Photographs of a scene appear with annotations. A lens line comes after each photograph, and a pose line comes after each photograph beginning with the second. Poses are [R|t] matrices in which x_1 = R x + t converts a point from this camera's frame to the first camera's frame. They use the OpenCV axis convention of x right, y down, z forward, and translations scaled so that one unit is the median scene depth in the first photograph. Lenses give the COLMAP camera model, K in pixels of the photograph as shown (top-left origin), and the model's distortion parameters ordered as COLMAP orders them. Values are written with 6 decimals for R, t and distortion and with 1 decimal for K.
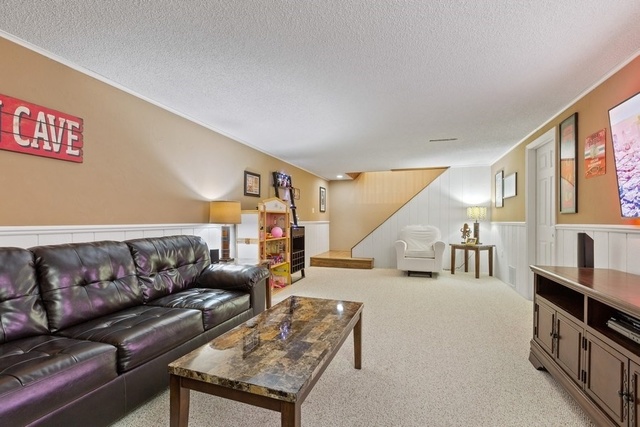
lens RADIAL K [[290.7, 0, 315.7], [0, 290.7, 218.4], [0, 0, 1]] dist [-0.000364, -0.001046]
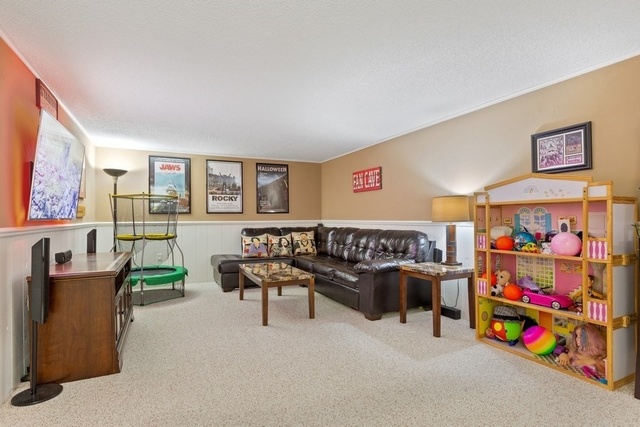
lens RADIAL K [[323.6, 0, 316.1], [0, 323.6, 216.5], [0, 0, 1]] dist [-0.000942, -0.001223]
pose [[-0.706248, 0.000549, -0.707964, 1.040405], [0.009005, 0.999926, -0.008208, 0.008868], [0.707907, -0.012172, -0.706201, 2.210275]]
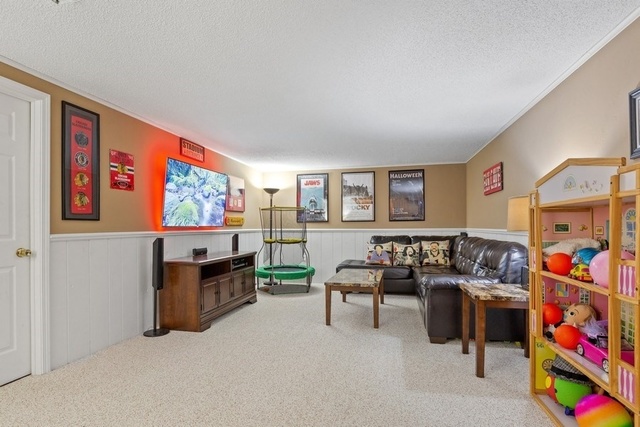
lens RADIAL K [[329.6, 0, 320.8], [0, 329.6, 226.5], [0, 0, 1]] dist [-0.008415, -0.001321]
pose [[-0.992410, 0.003558, -0.122918, 0.383377], [0.004293, 0.999974, -0.005715, 0.012907], [0.122894, -0.006200, -0.992400, 2.620573]]
